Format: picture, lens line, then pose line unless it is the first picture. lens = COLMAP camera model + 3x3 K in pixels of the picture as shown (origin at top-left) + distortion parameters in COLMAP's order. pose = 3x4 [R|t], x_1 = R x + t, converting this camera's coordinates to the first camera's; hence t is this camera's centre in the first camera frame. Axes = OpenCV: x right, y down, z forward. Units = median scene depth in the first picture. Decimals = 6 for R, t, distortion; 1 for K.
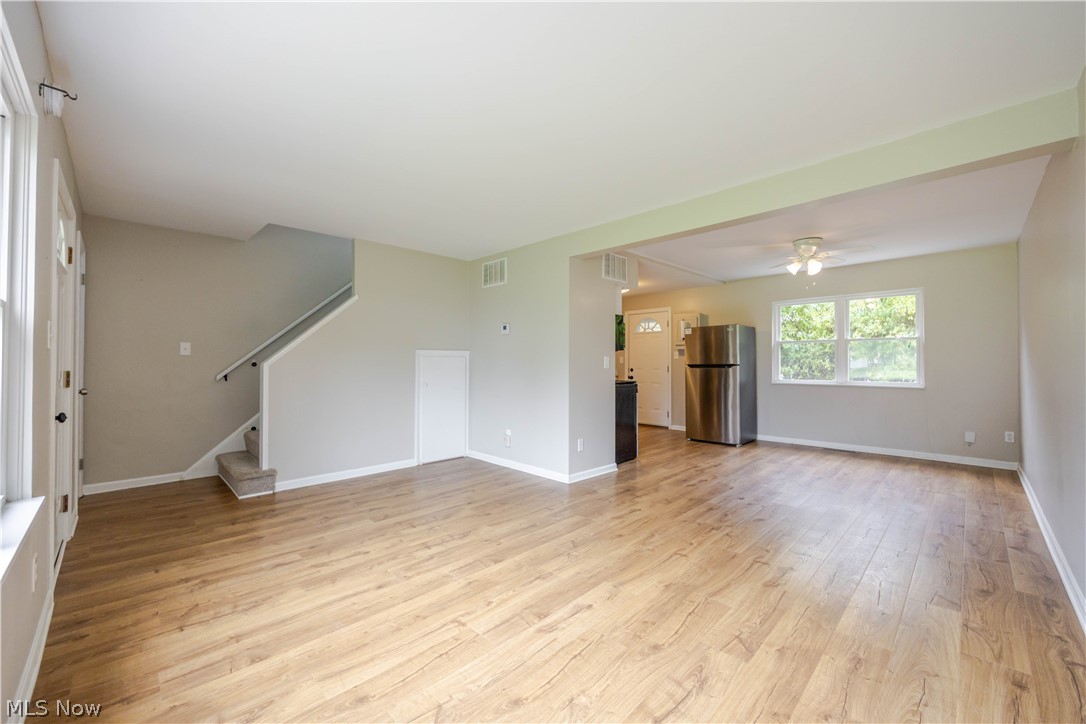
lens RADIAL K [[426.5, 0, 540.3], [0, 426.5, 365.9], [0, 0, 1]] dist [-0.005434, 0.000415]
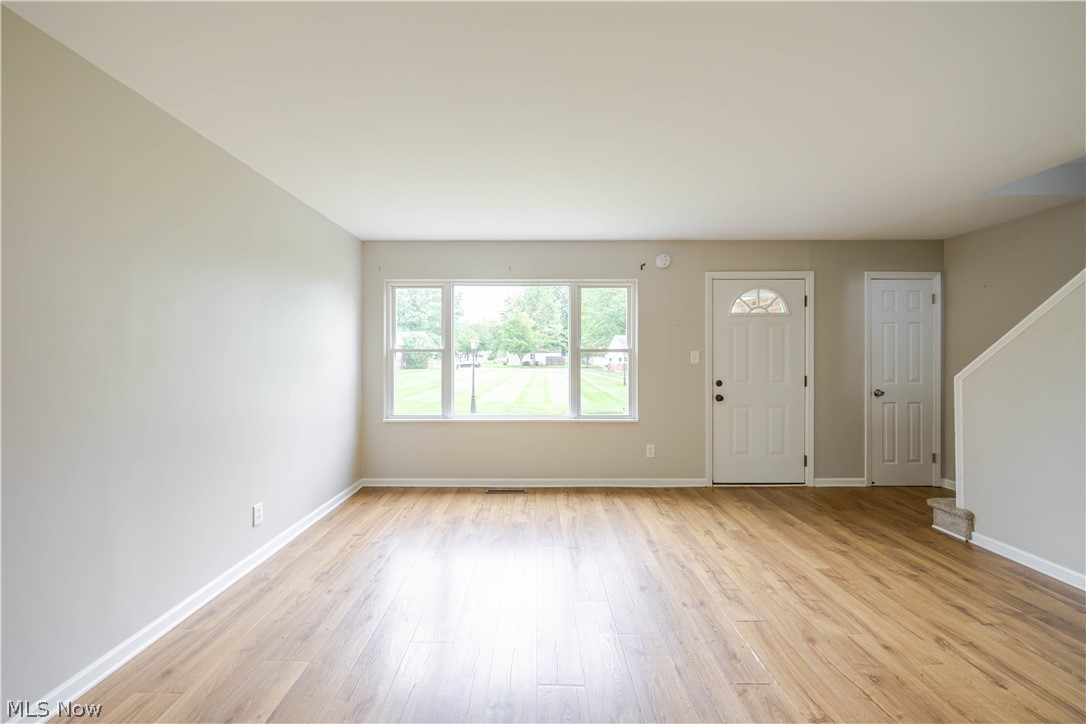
lens RADIAL K [[426.5, 0, 527.2], [0, 426.5, 354.6], [0, 0, 1]] dist [-0.005434, 0.000415]
pose [[-0.716217, -0.004316, -0.697864, 0.459309], [-0.005988, 0.999982, -0.000039, -0.038131], [0.697852, 0.004151, -0.716230, 0.917603]]
